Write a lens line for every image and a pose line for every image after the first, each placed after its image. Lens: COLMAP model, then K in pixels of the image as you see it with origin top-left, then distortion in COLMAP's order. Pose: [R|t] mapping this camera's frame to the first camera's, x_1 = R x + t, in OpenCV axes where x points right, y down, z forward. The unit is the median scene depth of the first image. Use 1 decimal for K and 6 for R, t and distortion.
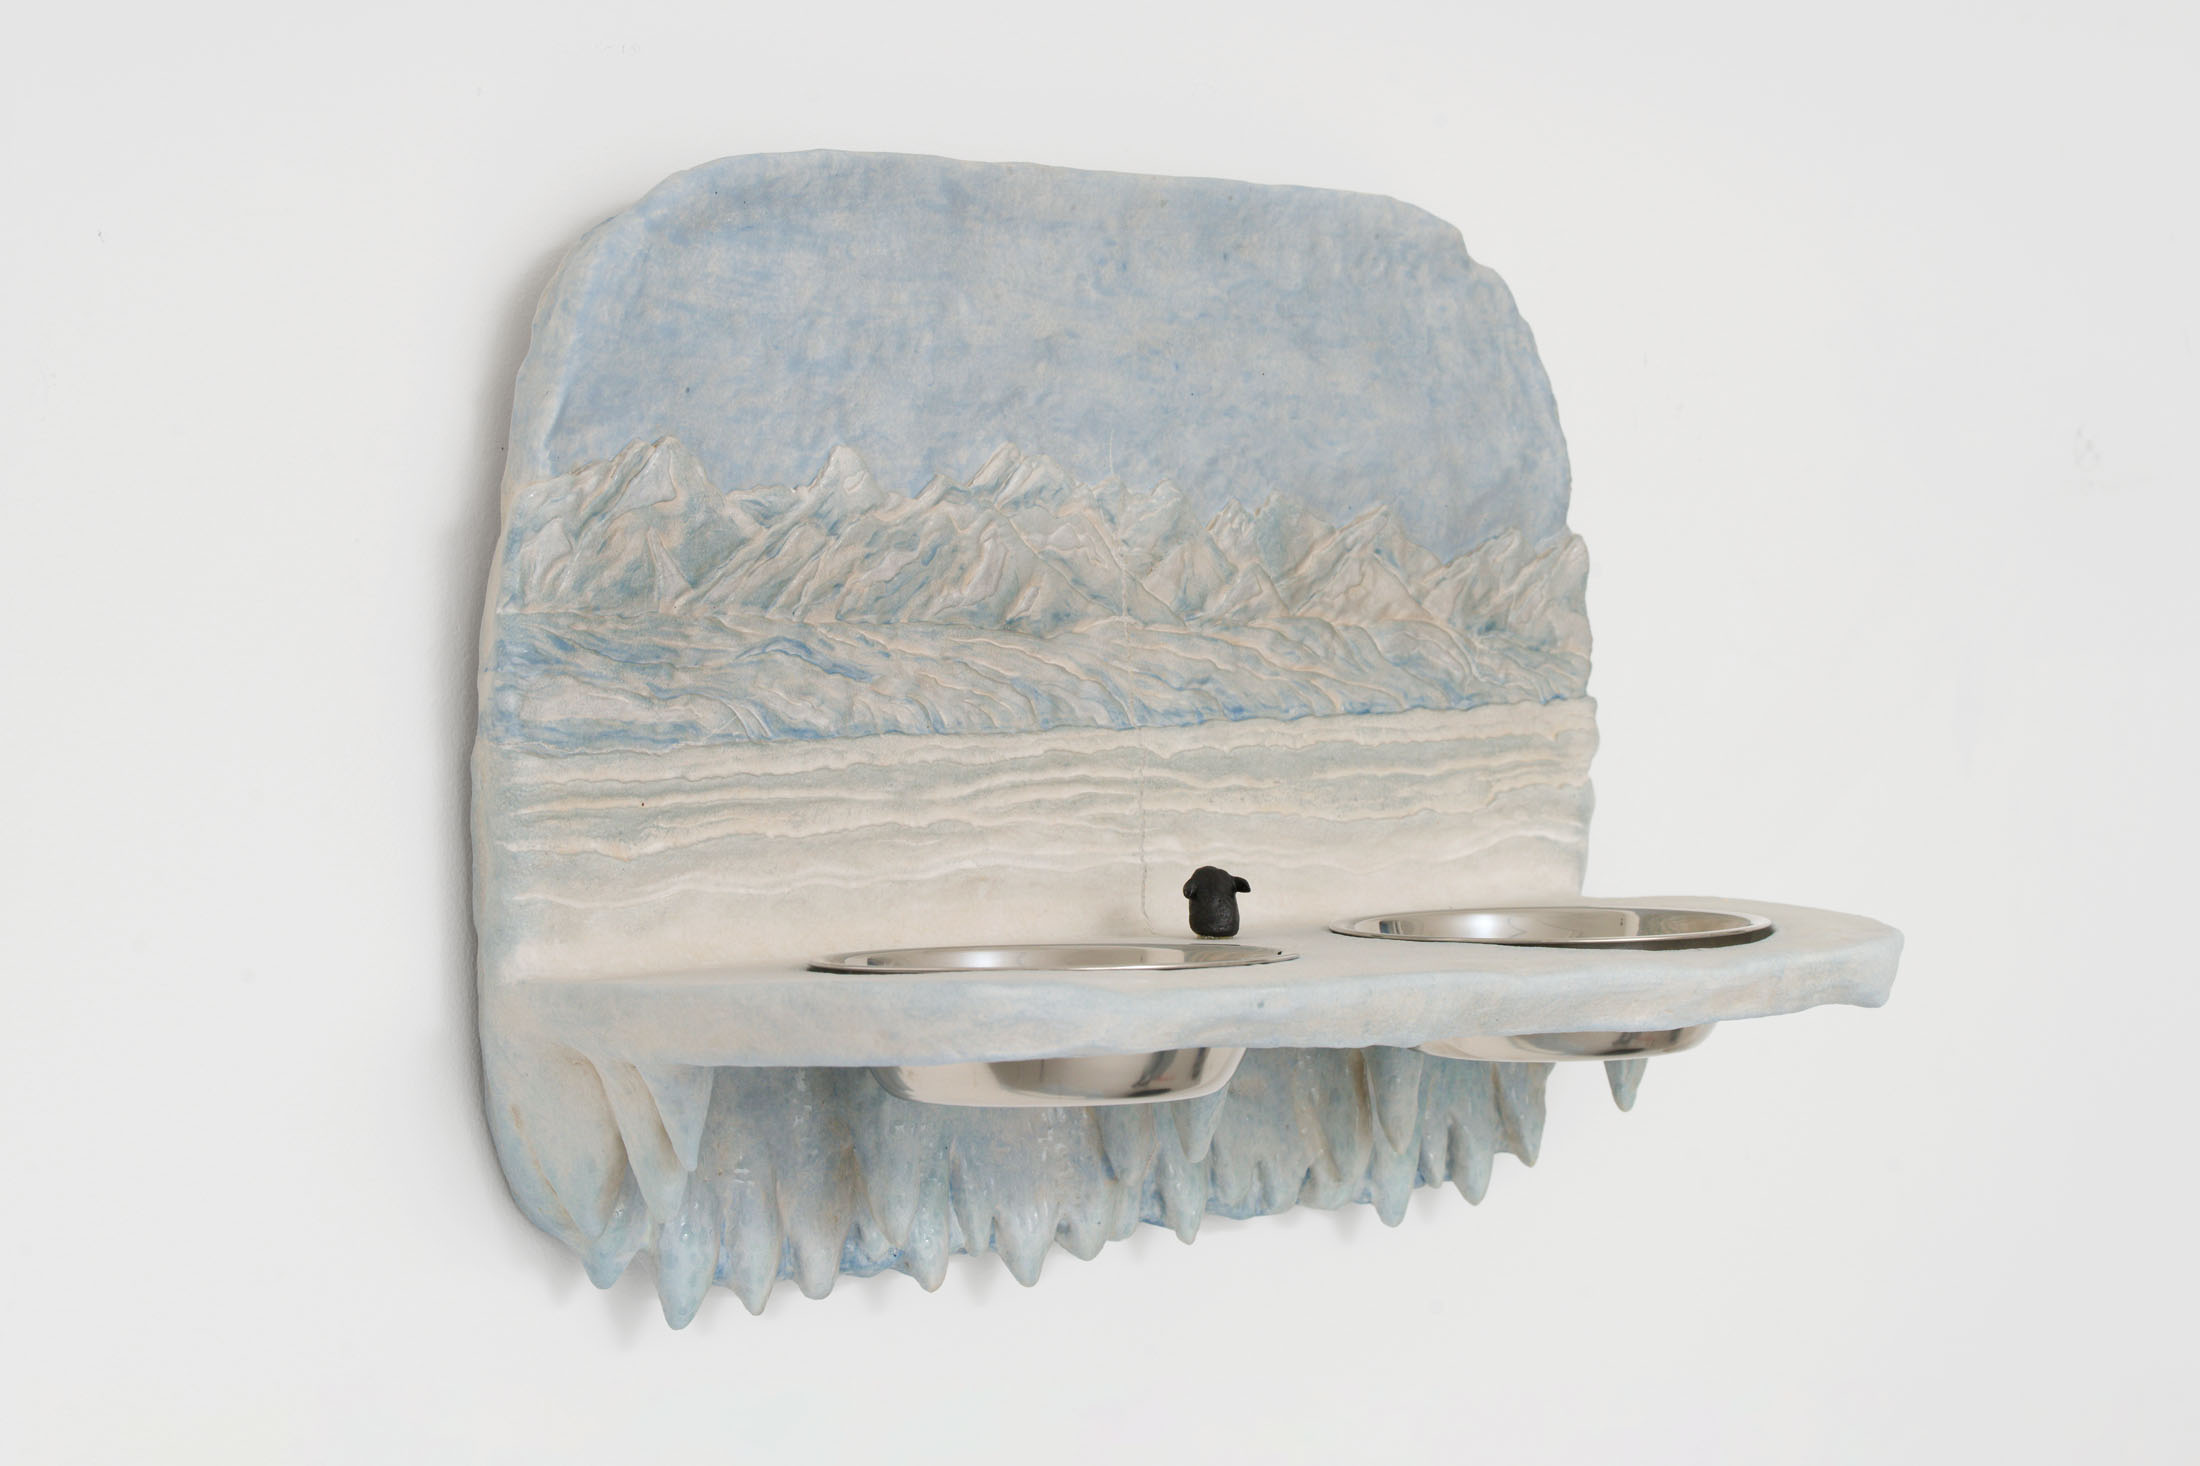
lens RADIAL K [[5557.4, 0, 1099.9], [0, 5557.4, 750.0], [0, 0, 1]] dist [-0.458685, 0.000000]
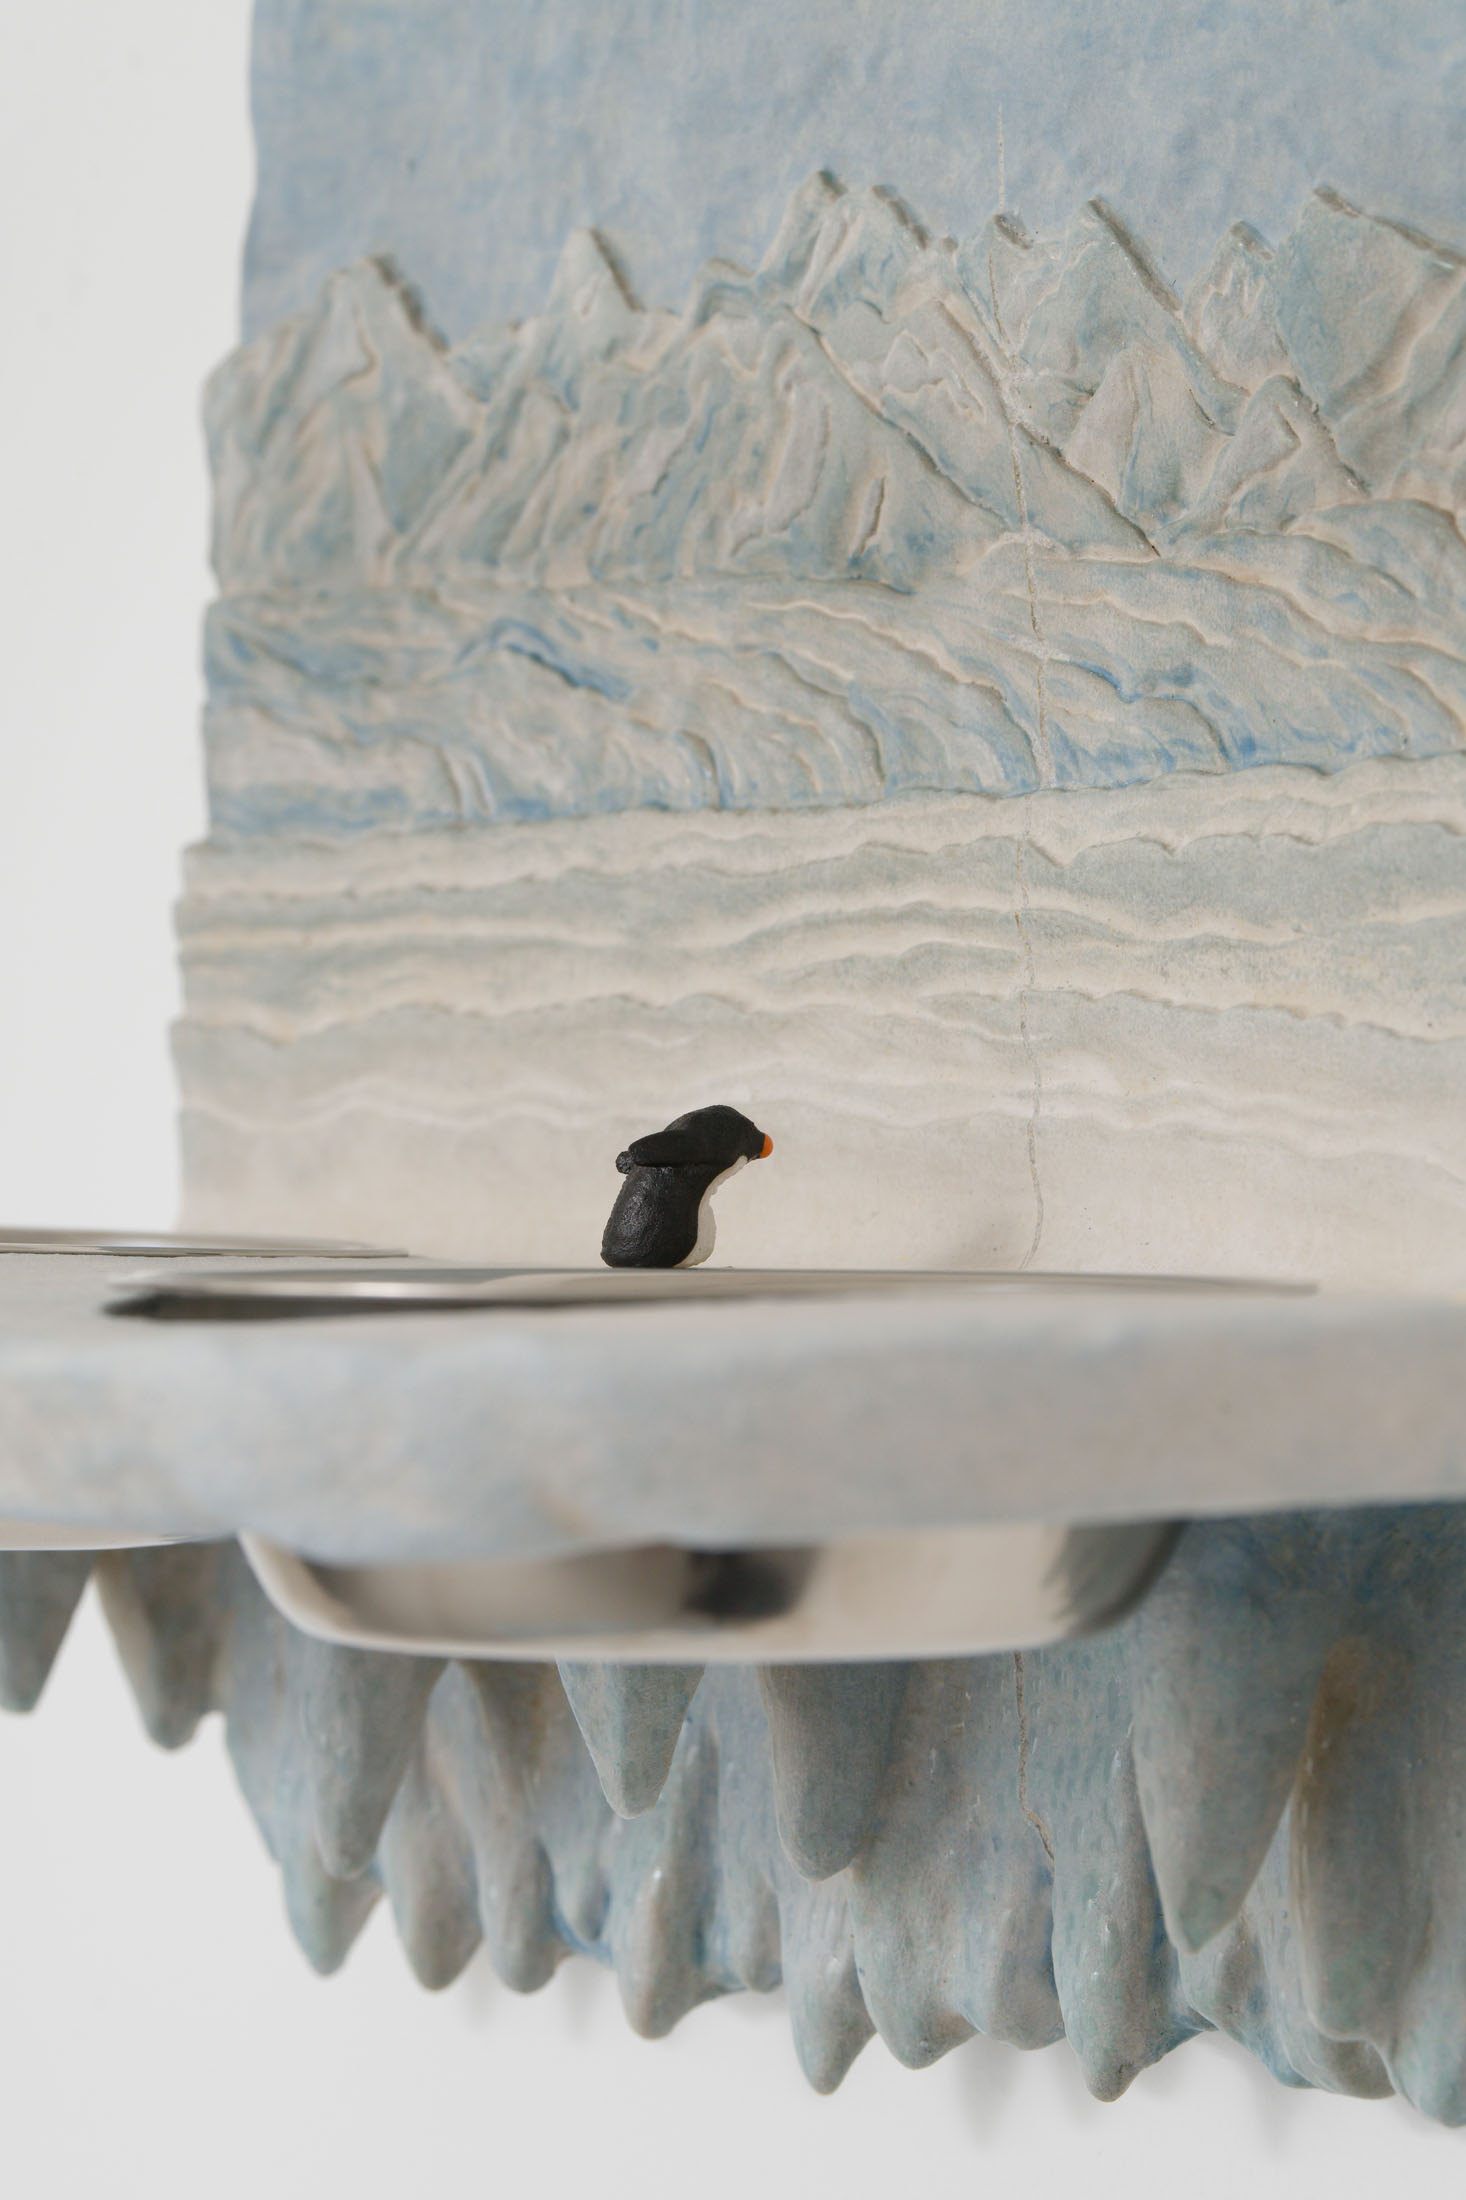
lens RADIAL K [[7017.0, 0, 737.5], [0, 7017.0, 1087.2], [0, 0, 1]] dist [-0.752891, 0.000000]
pose [[-0.191516, -0.009172, -0.981447, 0.536165], [-0.058872, 0.998263, 0.002159, 0.018629], [0.979722, 0.058194, -0.191723, 1.095710]]
